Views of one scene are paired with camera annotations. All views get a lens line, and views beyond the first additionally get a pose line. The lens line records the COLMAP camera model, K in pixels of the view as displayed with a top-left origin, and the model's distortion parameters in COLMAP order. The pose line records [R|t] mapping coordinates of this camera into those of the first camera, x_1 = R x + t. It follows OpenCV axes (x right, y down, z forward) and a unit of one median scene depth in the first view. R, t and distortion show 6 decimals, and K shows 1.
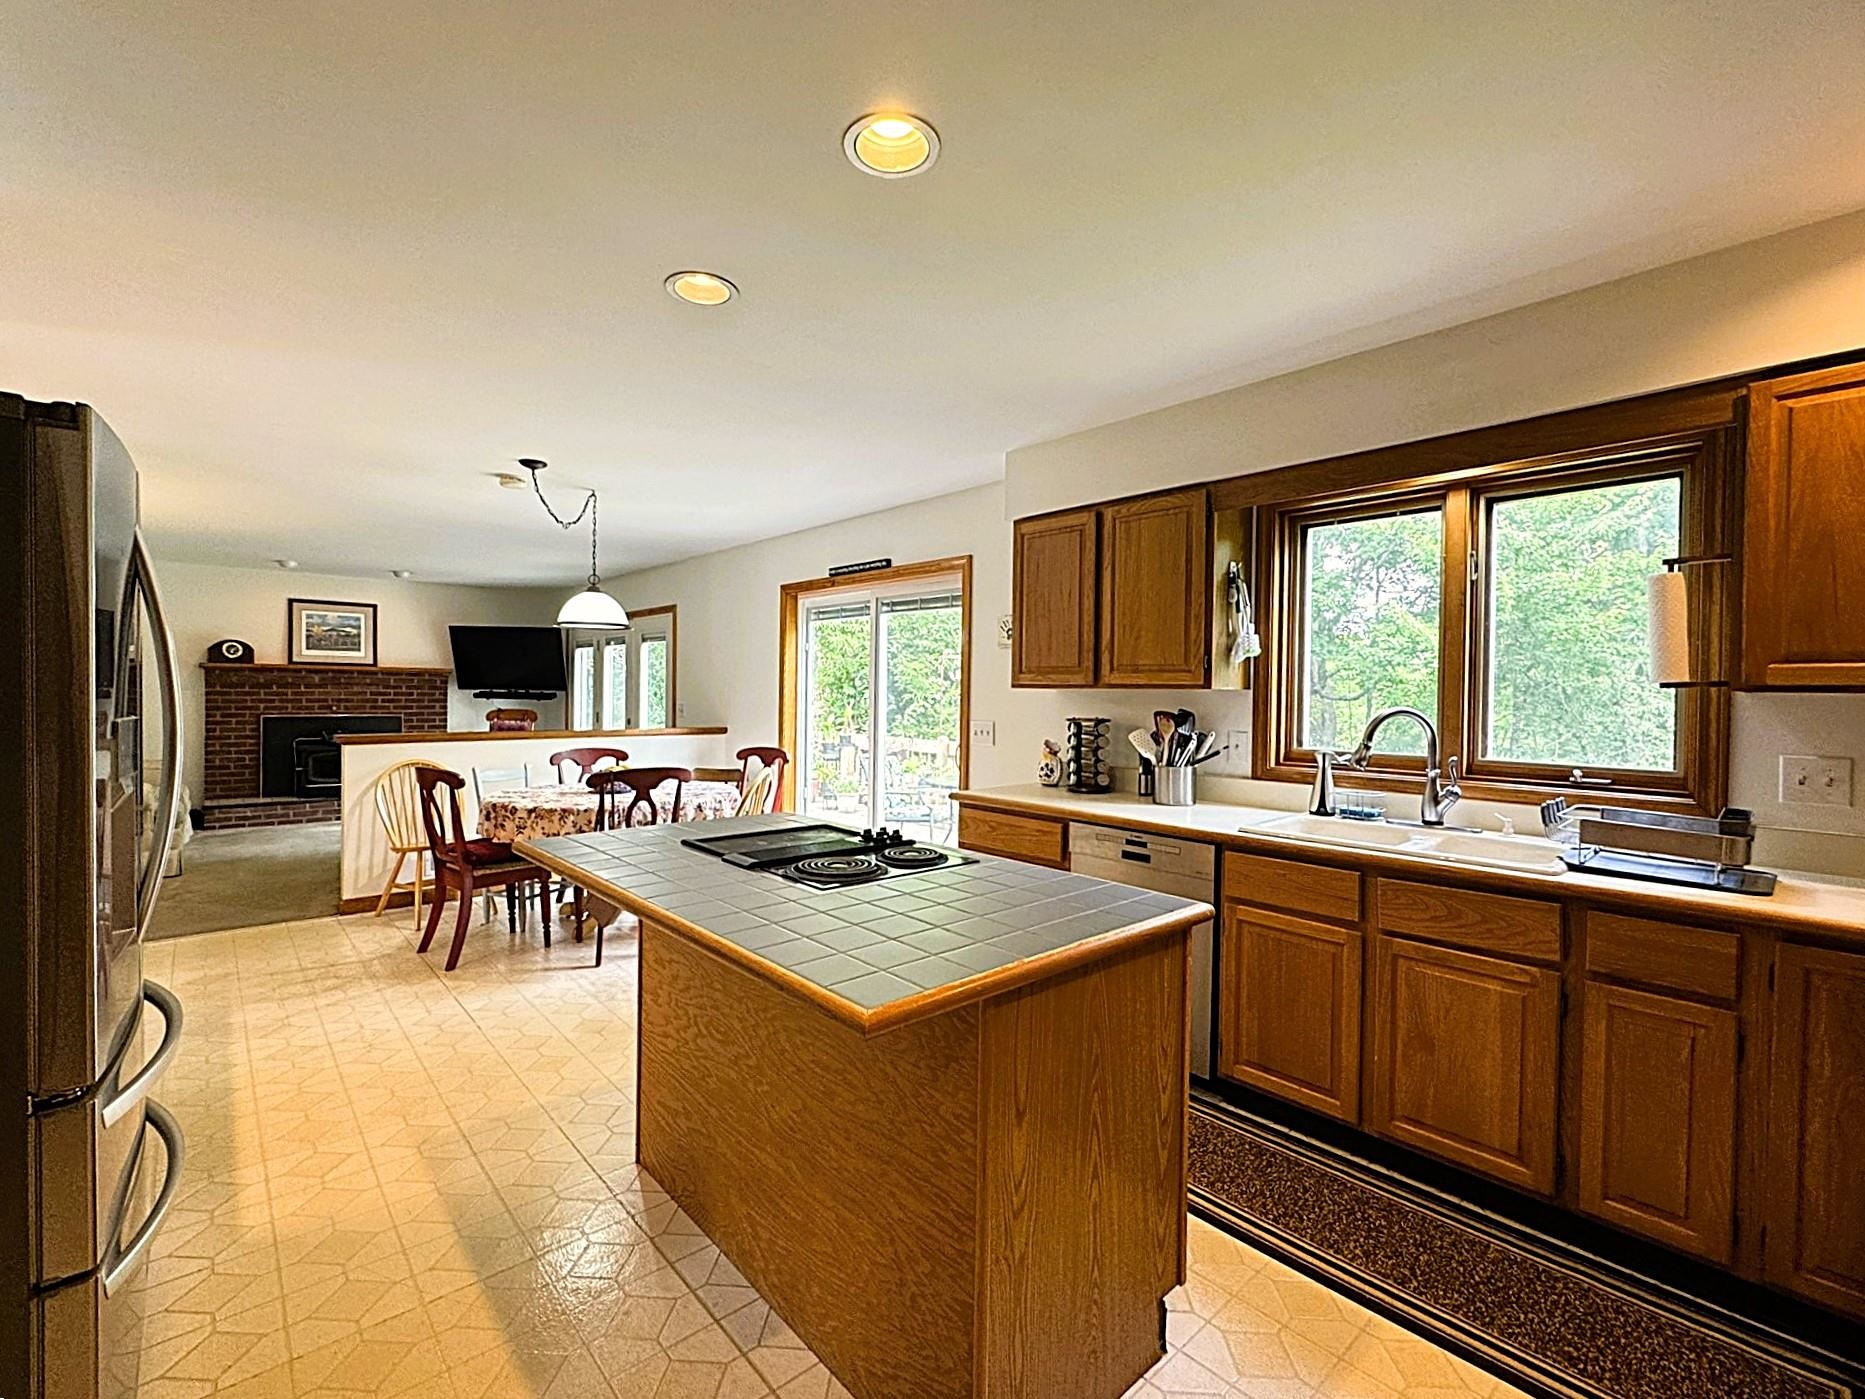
lens RADIAL K [[822.1, 0, 937.8], [0, 822.1, 694.4], [0, 0, 1]] dist [-0.000513, -0.000187]
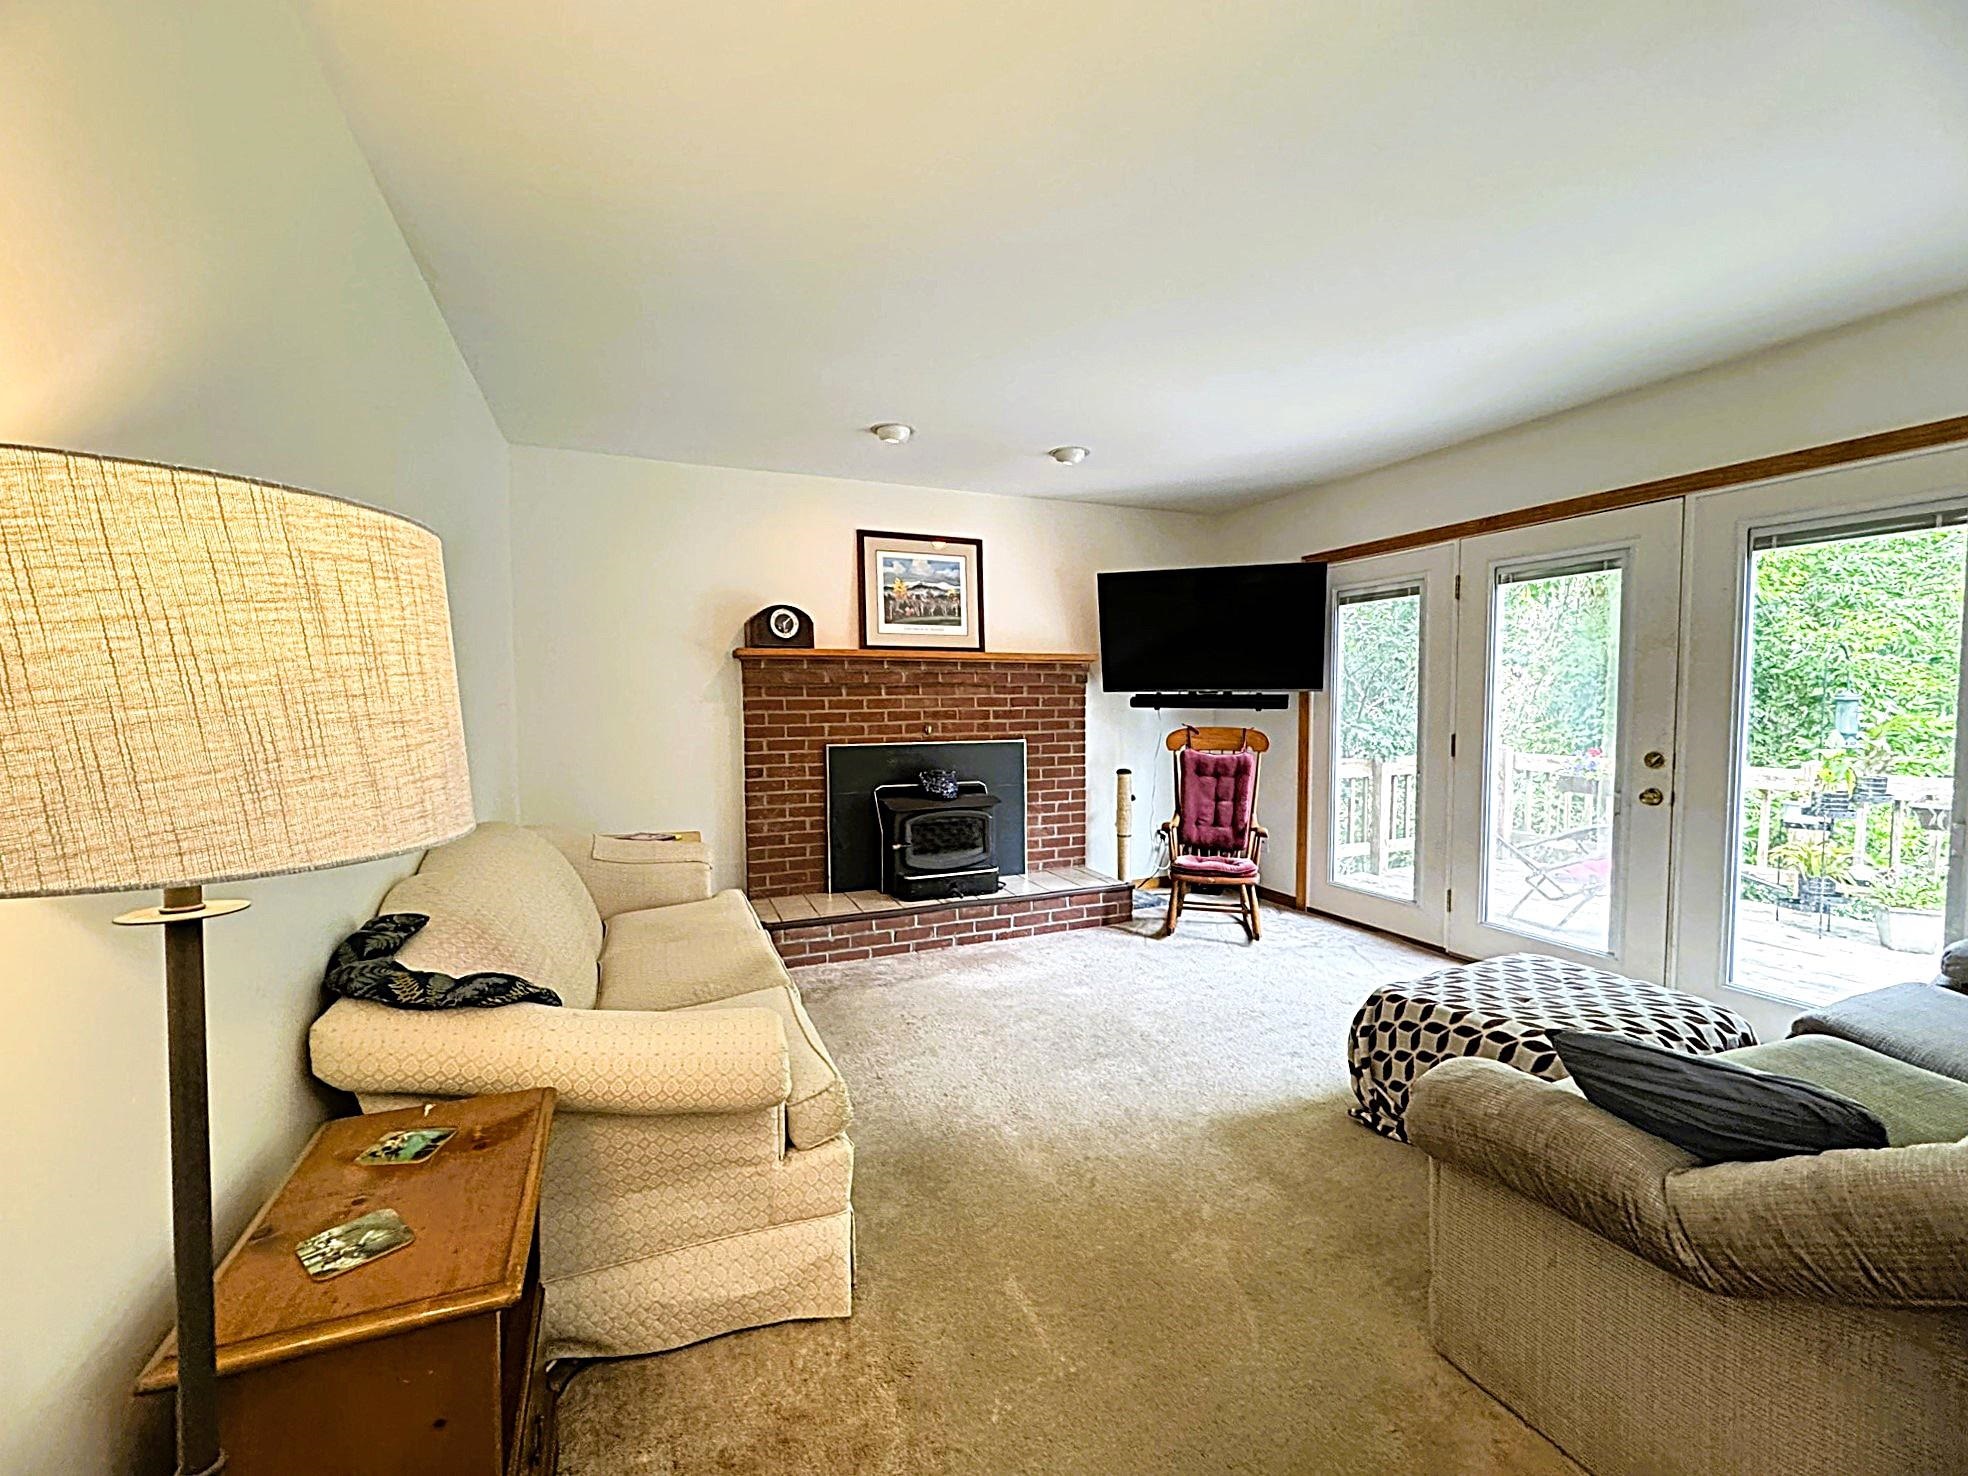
lens RADIAL K [[800.3, 0, 993.6], [0, 800.3, 735.8], [0, 0, 1]] dist [-0.001641, -0.000147]
pose [[0.952051, -0.005404, -0.305892, -0.543401], [0.017768, 0.999133, 0.037651, 0.001737], [0.305423, -0.041281, 0.951321, 0.518062]]
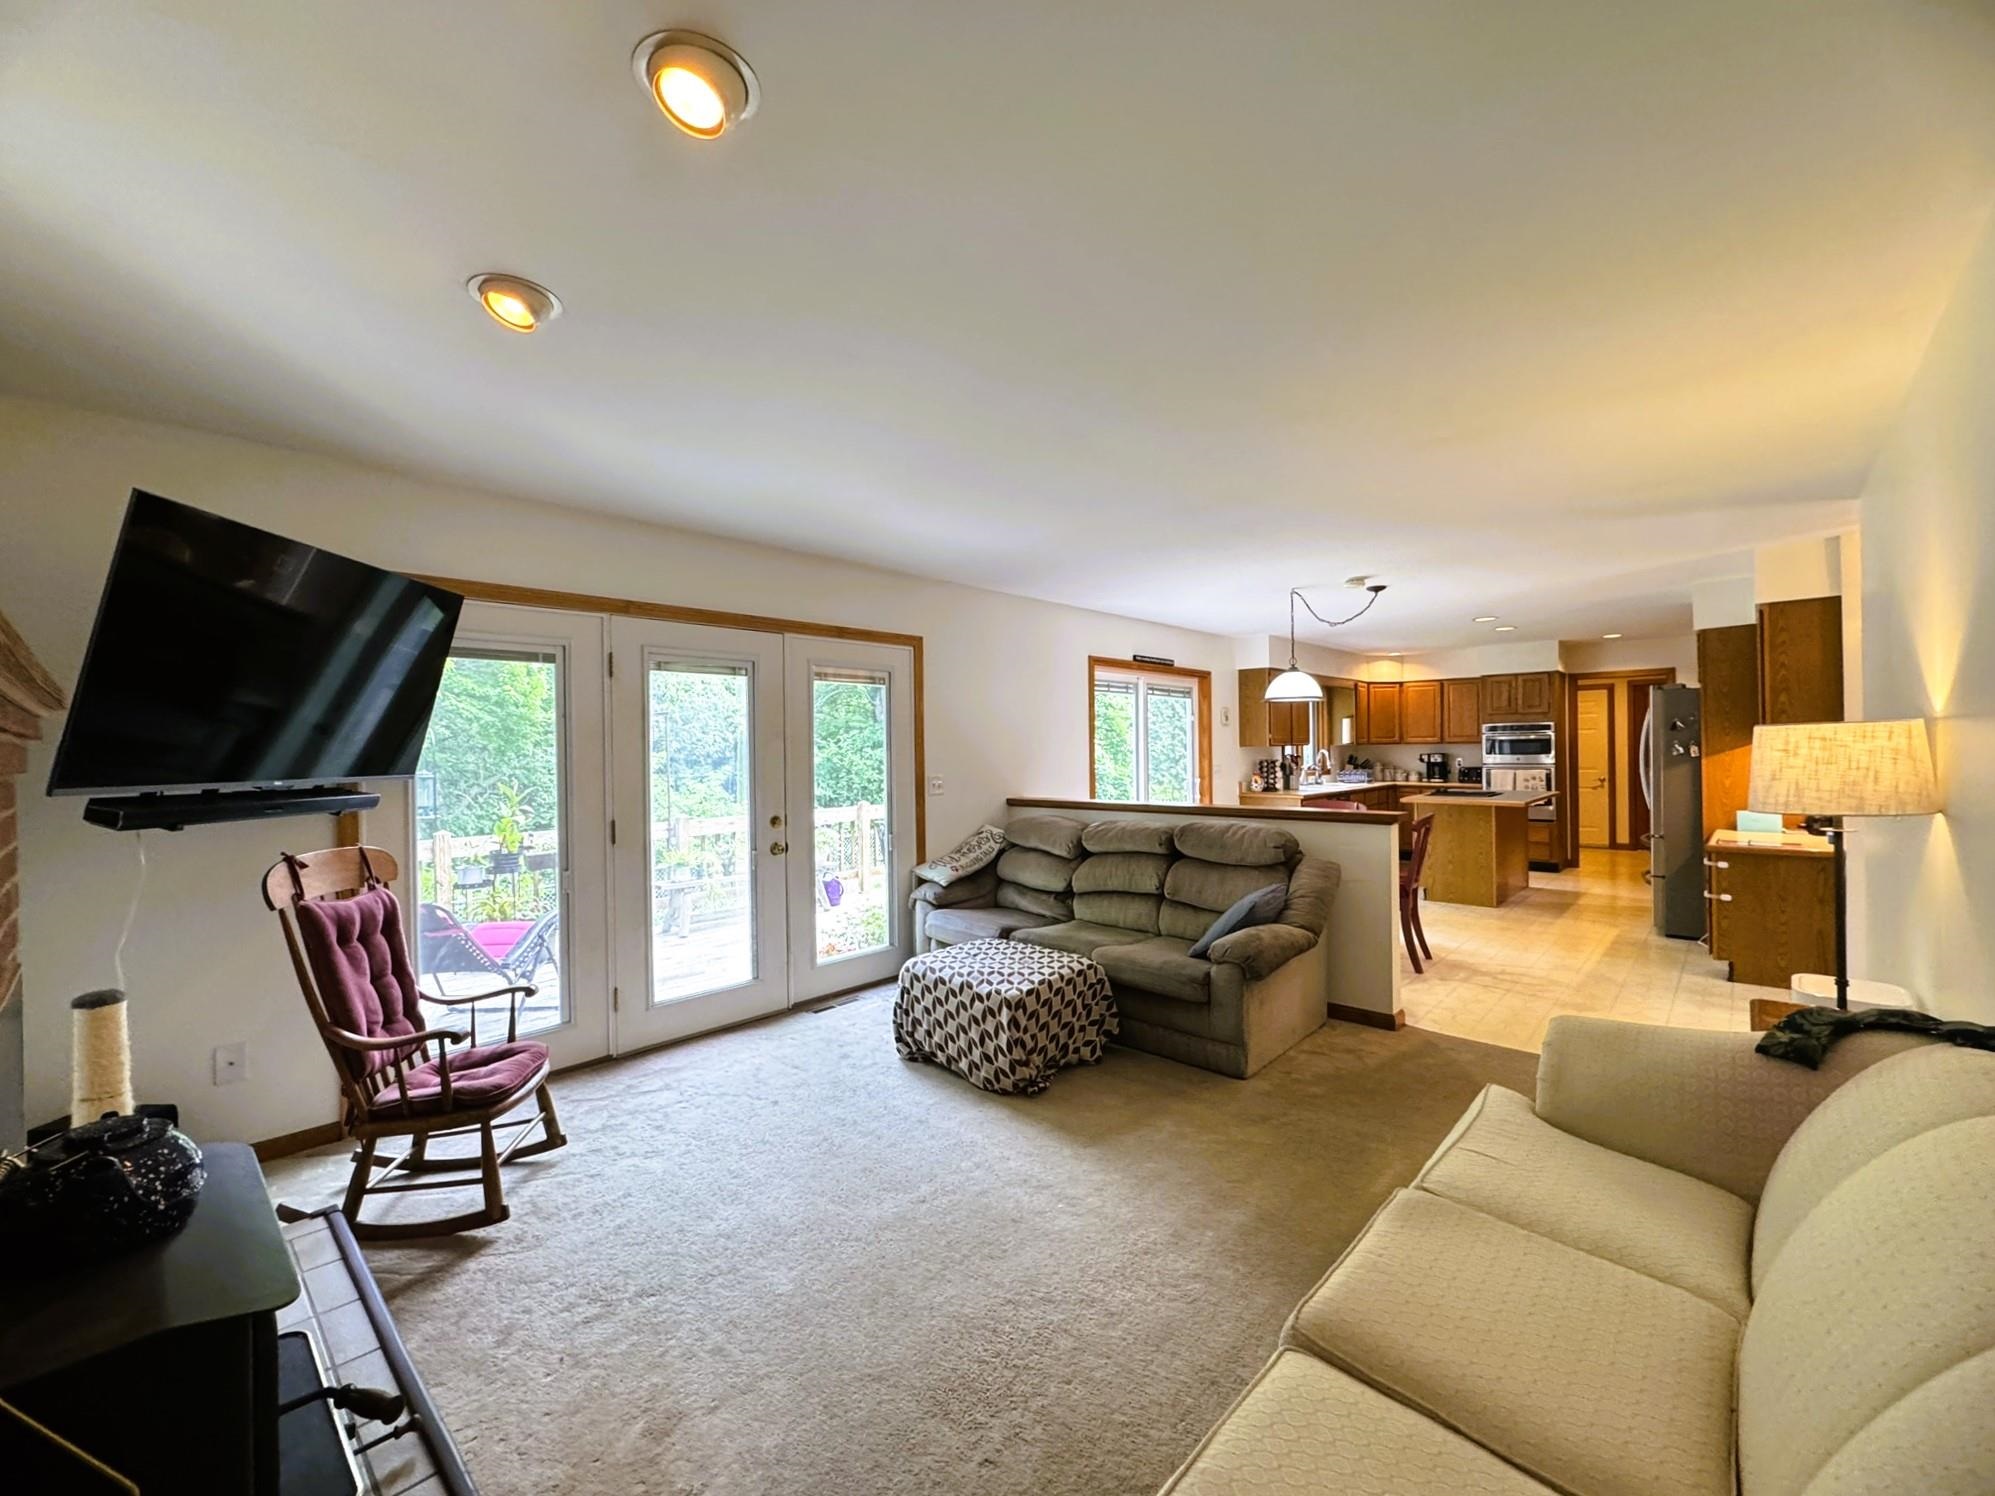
lens RADIAL K [[811.3, 0, 992.9], [0, 811.3, 748.8], [0, 0, 1]] dist [-0.001641, -0.000147]
pose [[-0.089393, -0.010268, 0.995943, -0.885709], [0.015318, 0.999814, 0.011683, -0.017544], [-0.995879, 0.016300, -0.089220, 0.872386]]
